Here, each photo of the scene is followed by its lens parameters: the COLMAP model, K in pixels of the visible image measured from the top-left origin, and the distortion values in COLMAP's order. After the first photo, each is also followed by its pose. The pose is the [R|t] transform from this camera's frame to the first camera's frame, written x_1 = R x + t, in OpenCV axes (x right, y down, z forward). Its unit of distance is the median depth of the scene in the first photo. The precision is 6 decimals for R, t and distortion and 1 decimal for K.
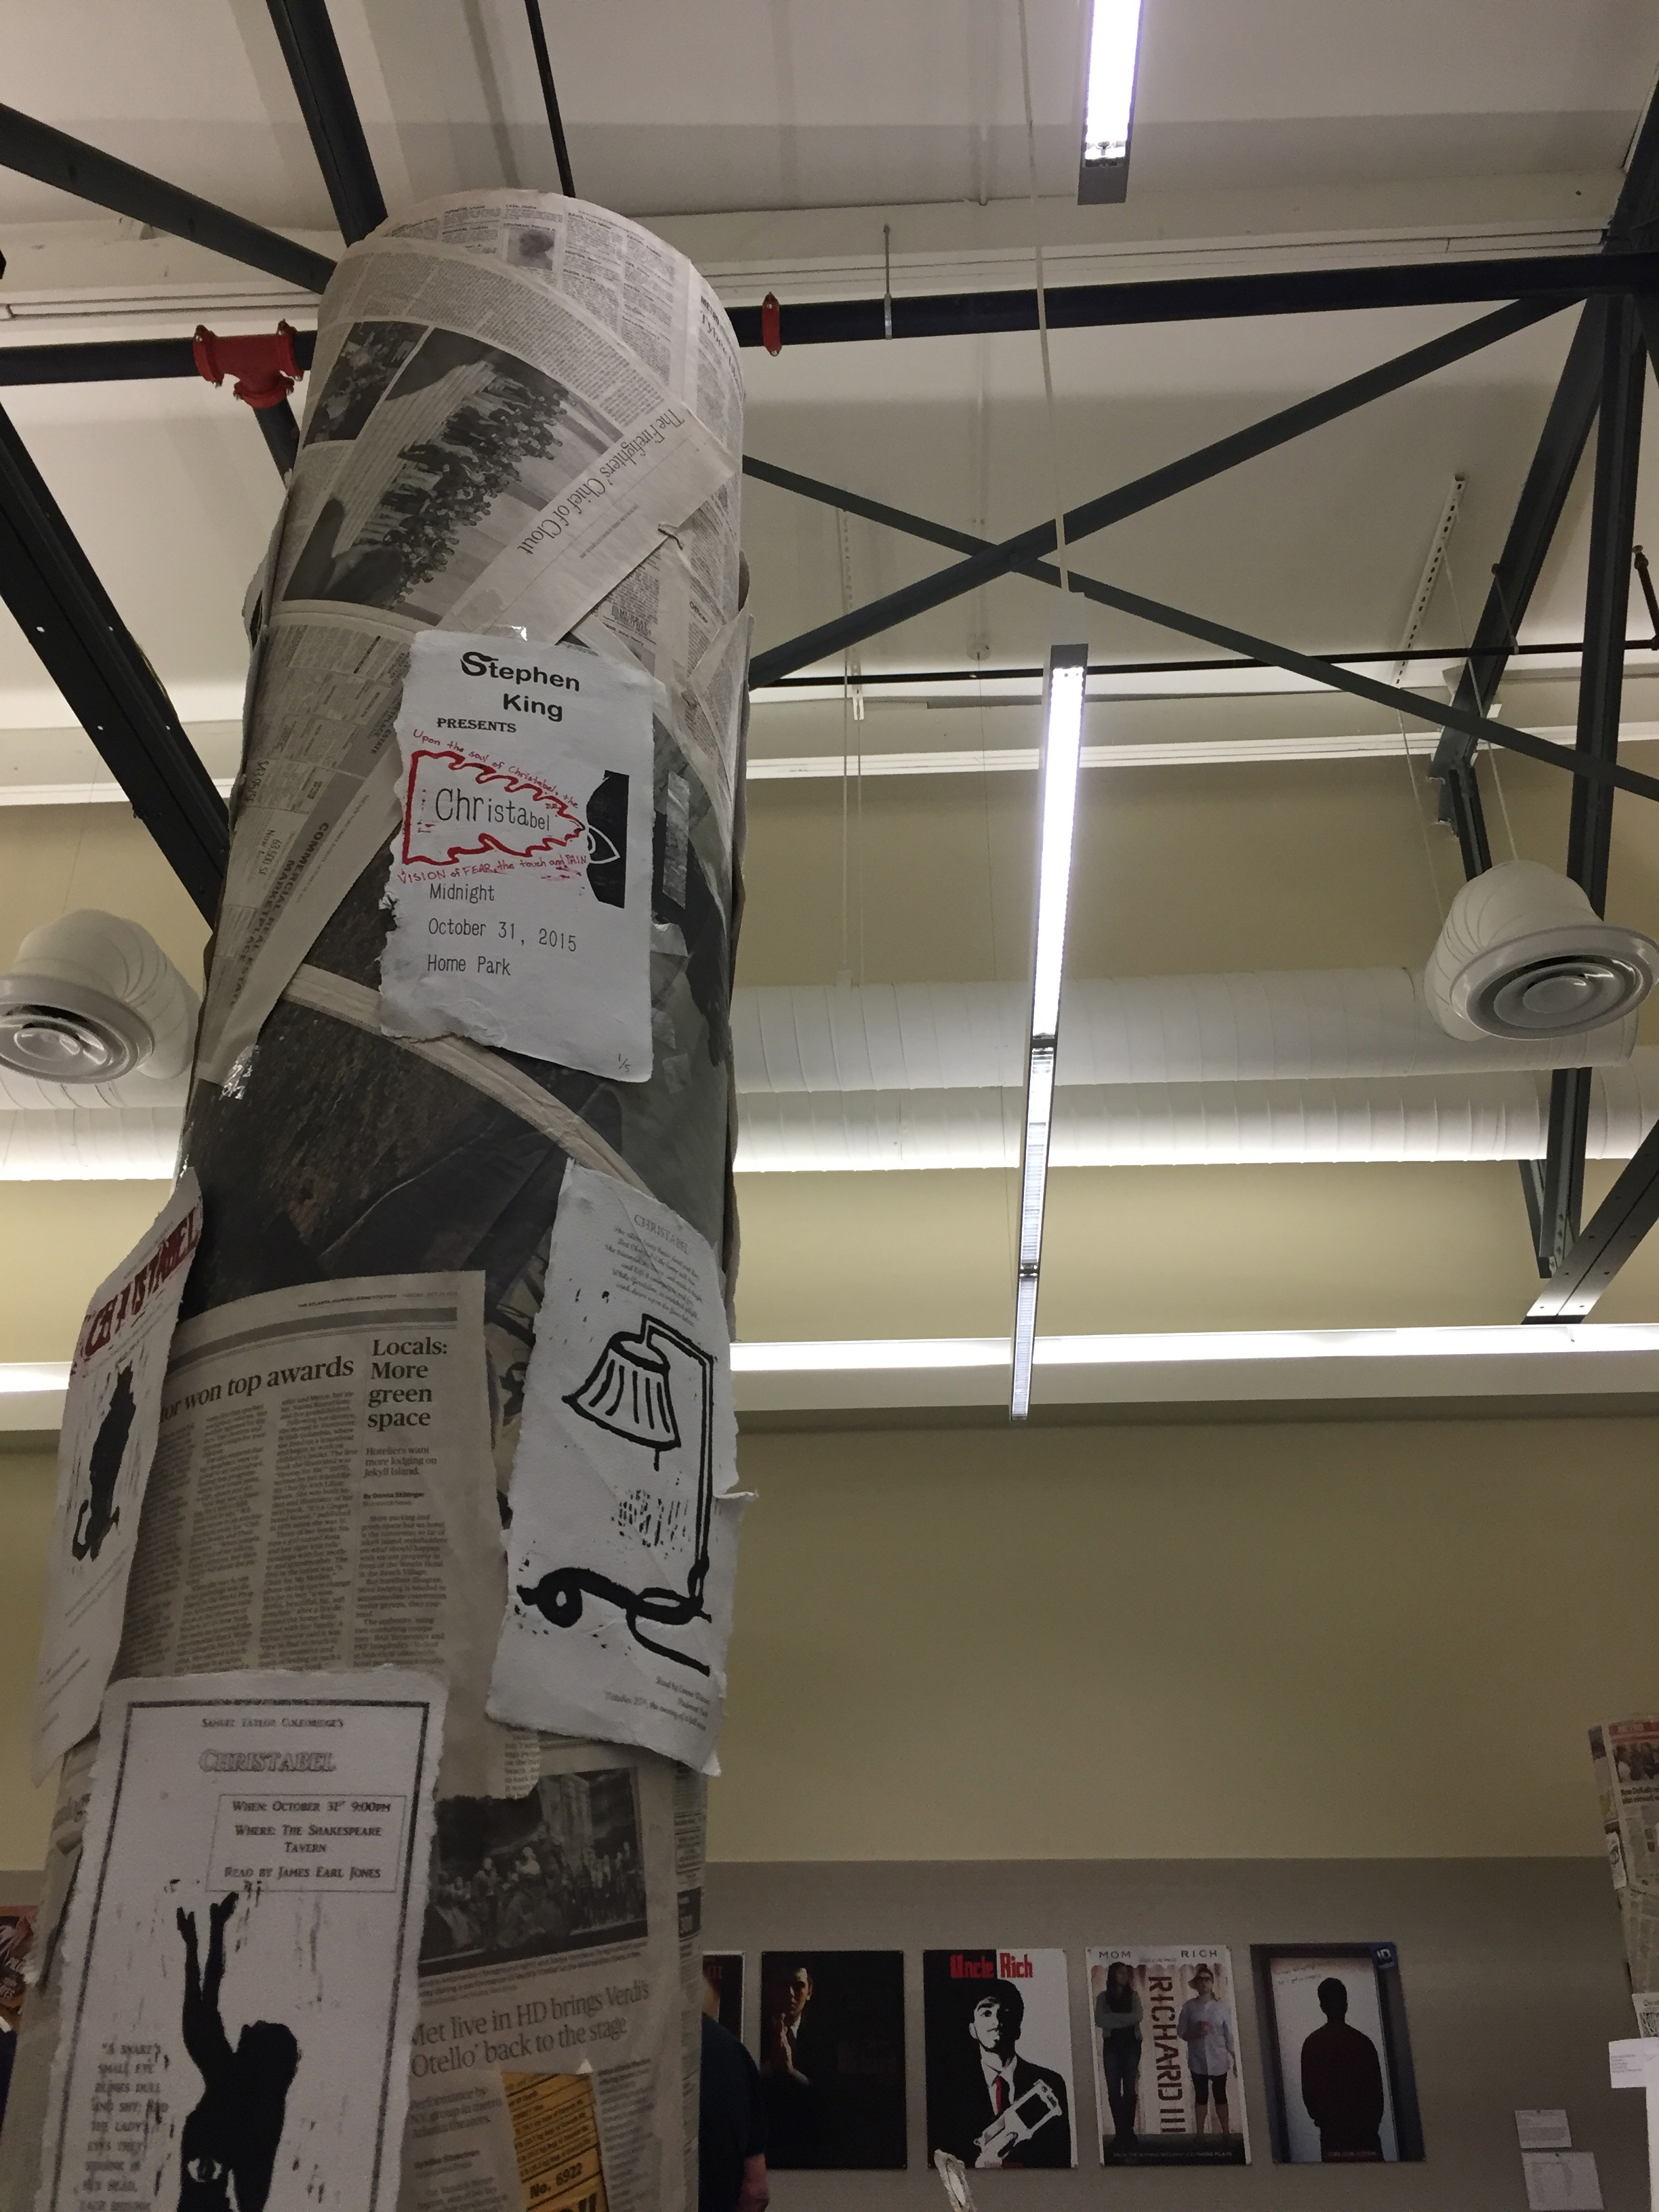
lens RADIAL K [[1886.6, 0, 823.2], [0, 1886.6, 1094.6], [0, 0, 1]] dist [0.090605, -0.136006]
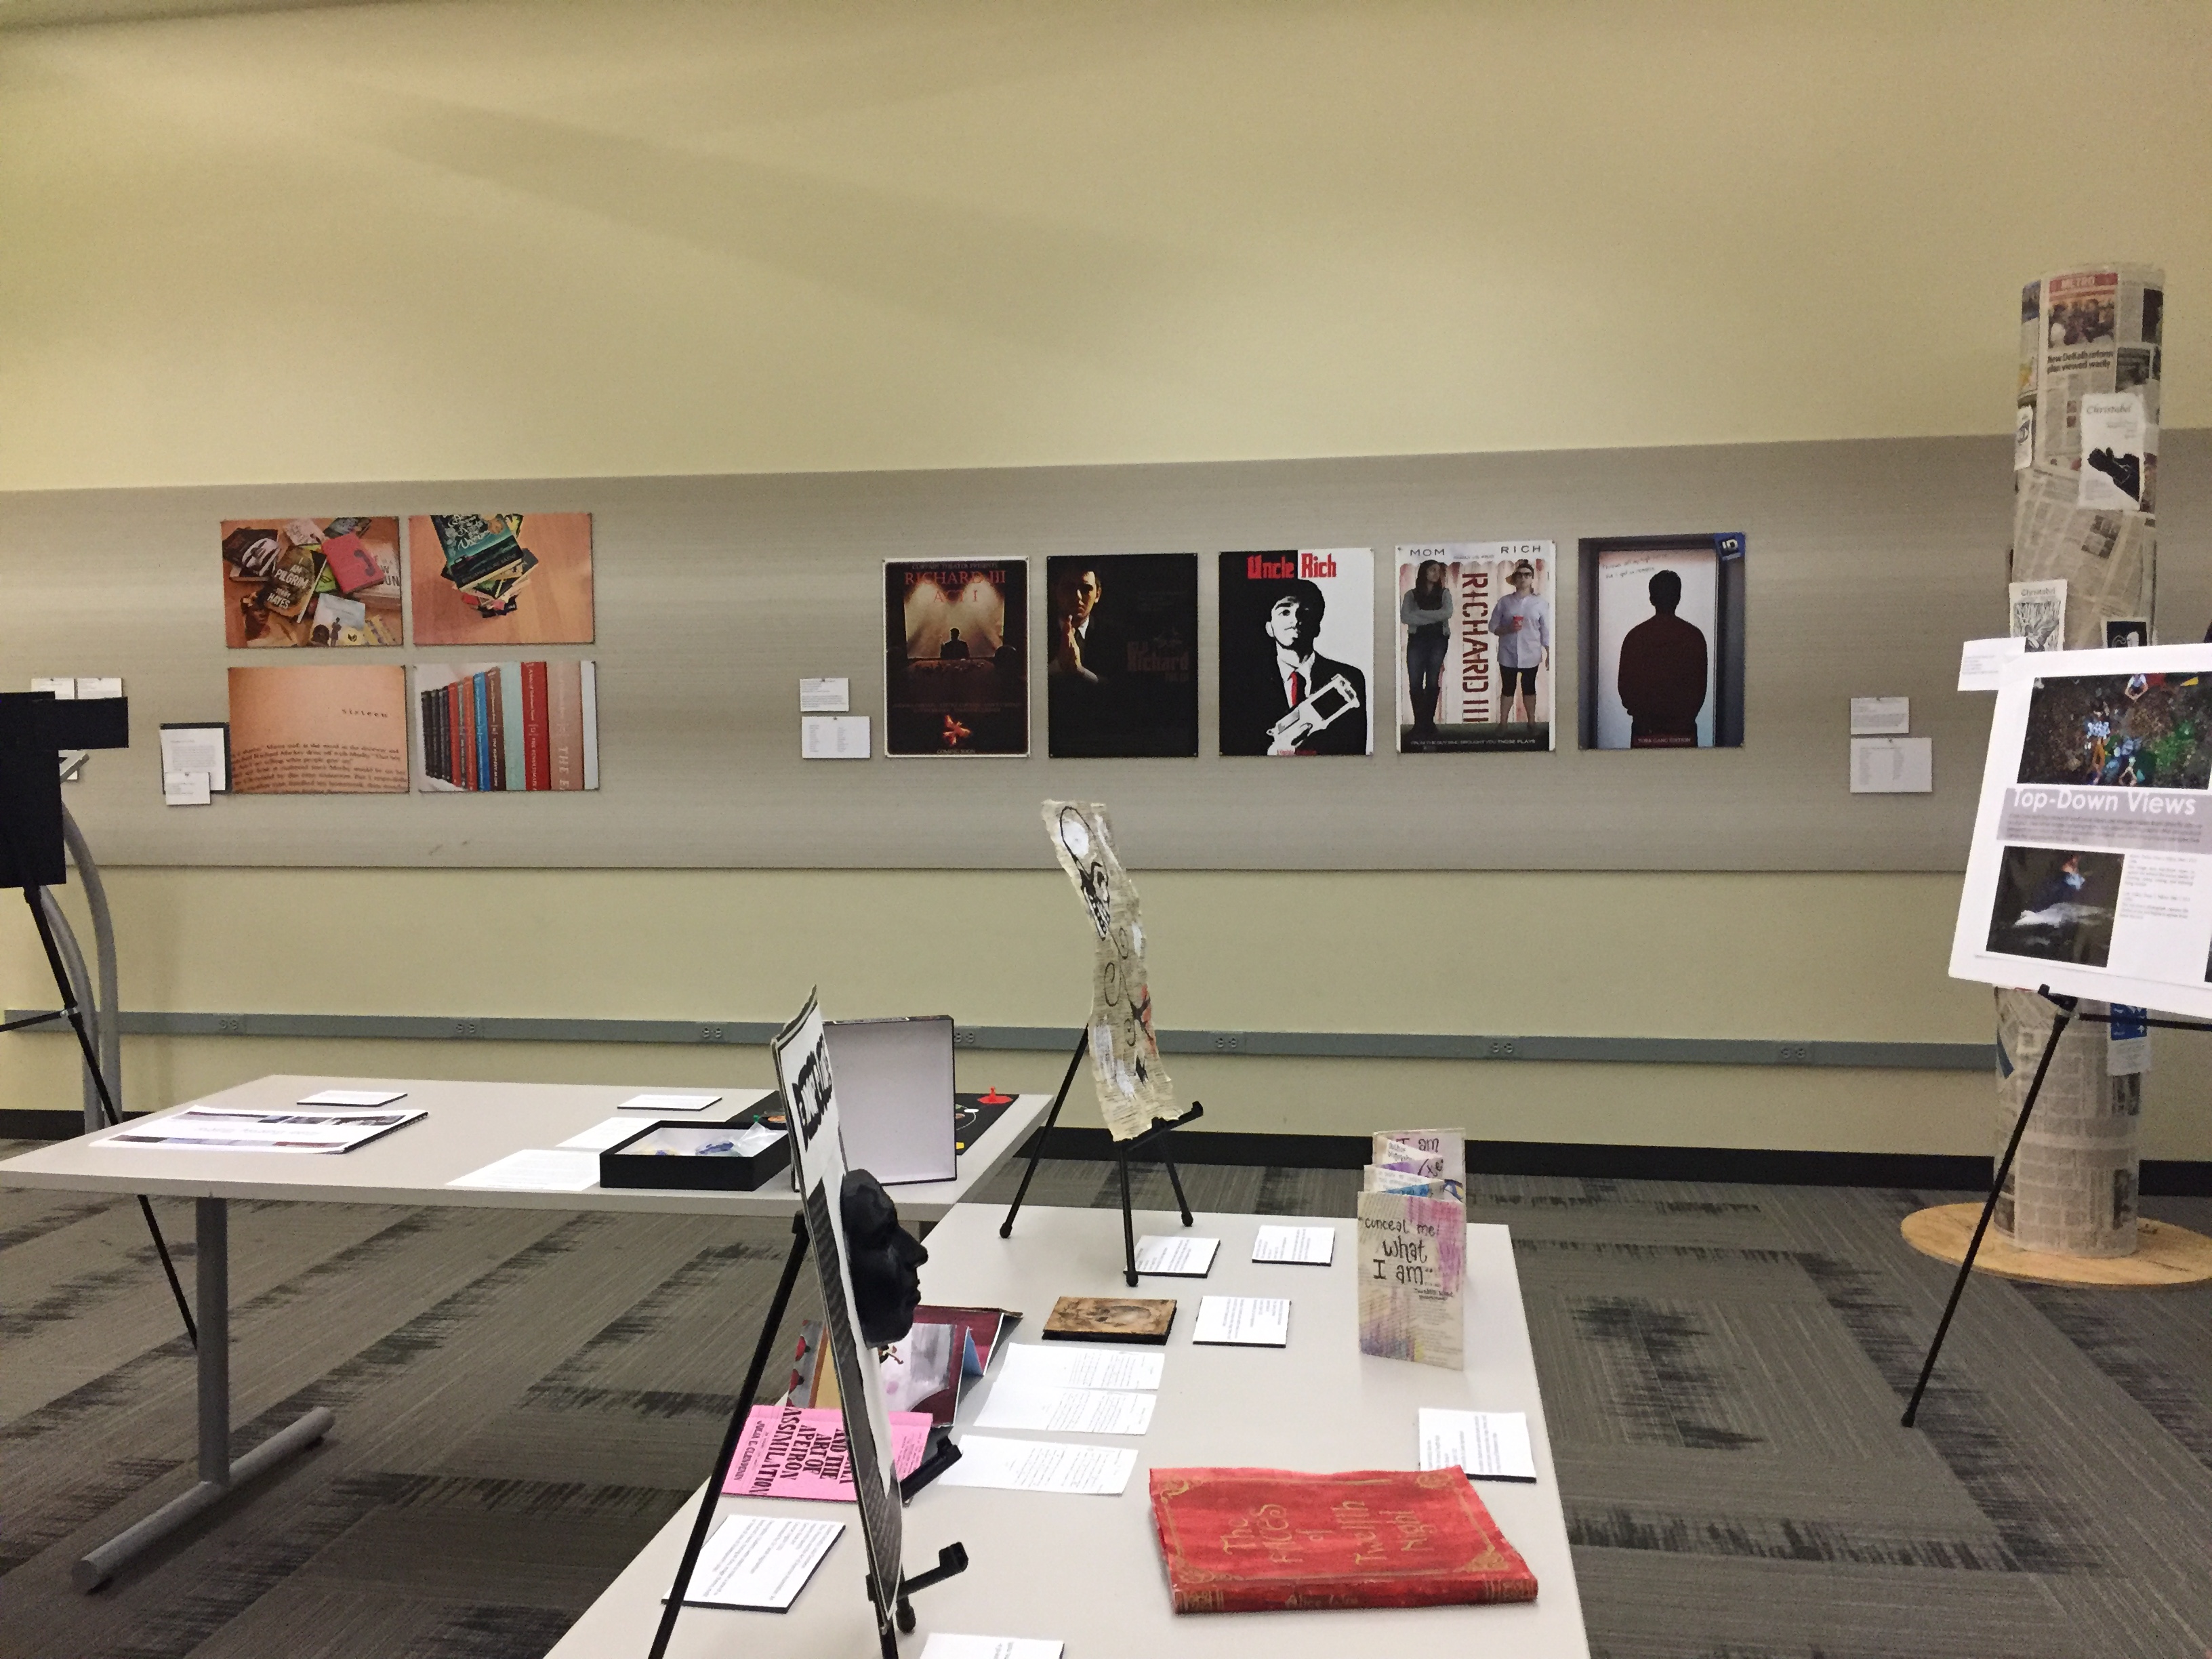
lens RADIAL K [[1886.6, 0, 1107.3], [0, 1886.6, 837.8], [0, 0, 1]] dist [0.090605, -0.136006]
pose [[0.997030, -0.003446, -0.076939, 0.071396], [0.044771, 0.838794, 0.542606, 0.067886], [0.062666, -0.544439, 0.836457, 0.163238]]
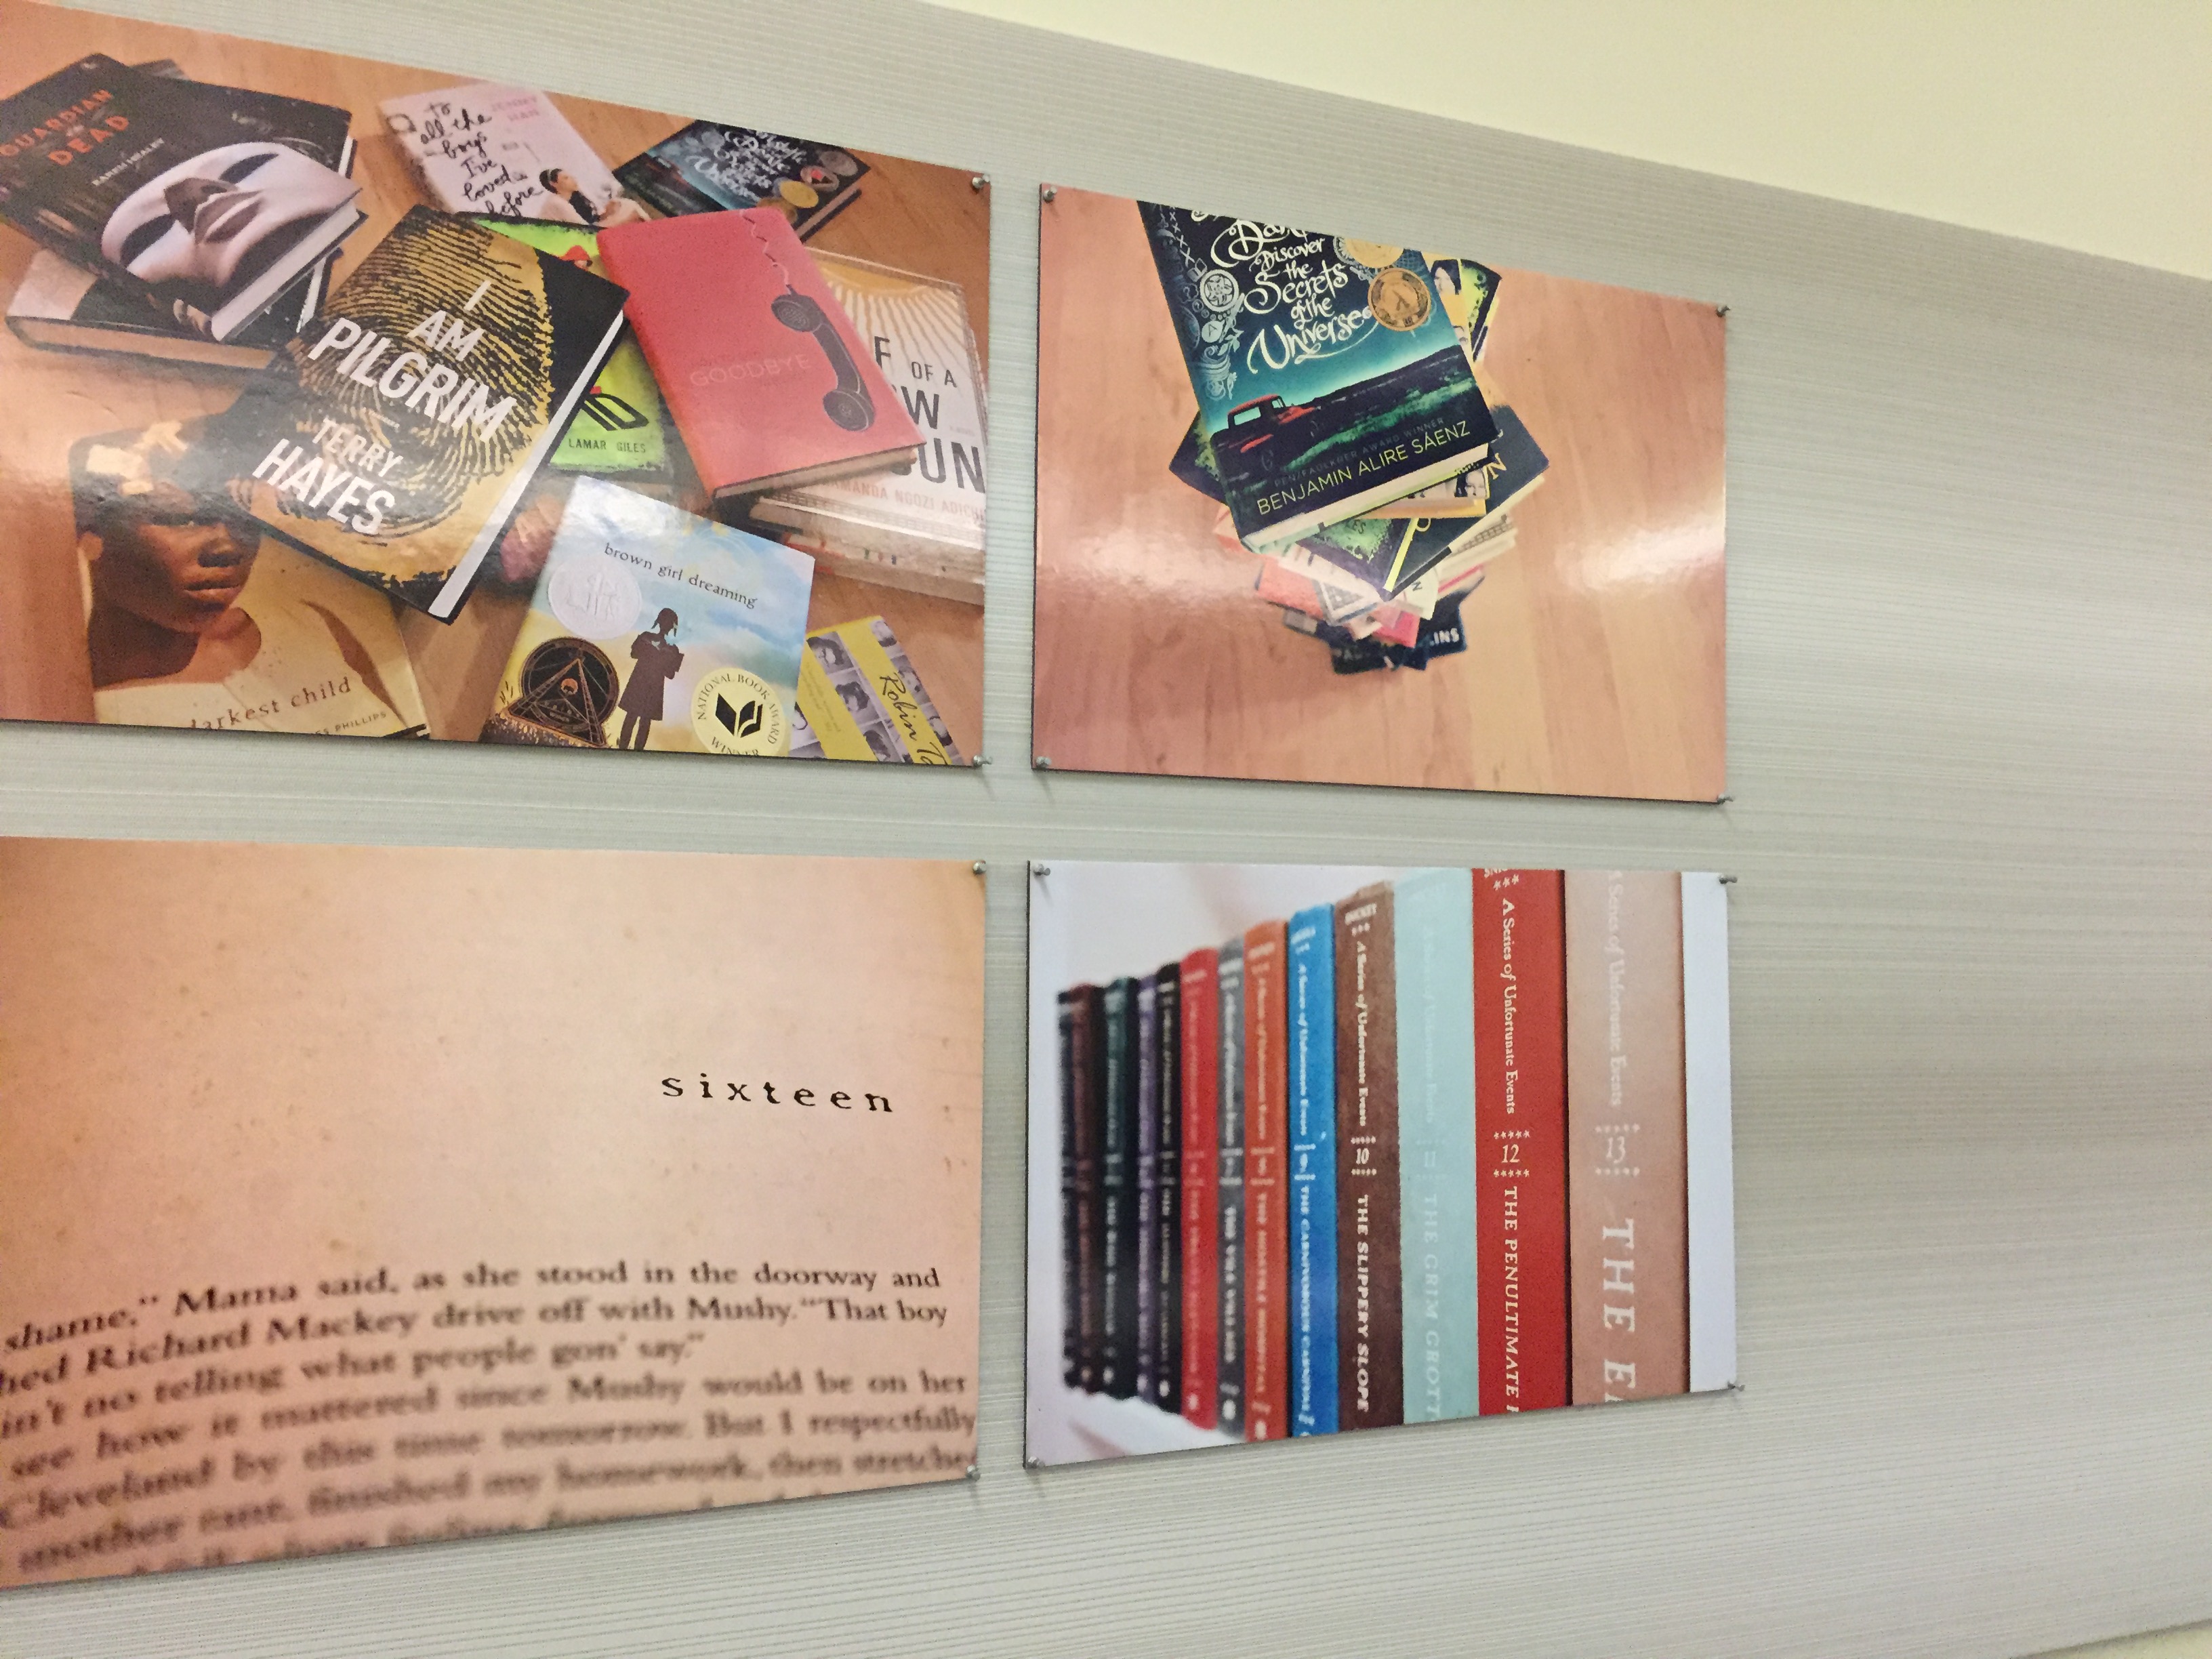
lens RADIAL K [[1886.6, 0, 1113.7], [0, 1886.6, 838.5], [0, 0, 1]] dist [0.090605, -0.136006]
pose [[0.890315, 0.035869, 0.453930, -0.474160], [-0.233800, 0.891459, 0.388121, 0.443666], [-0.390738, -0.451679, 0.802066, 0.877644]]
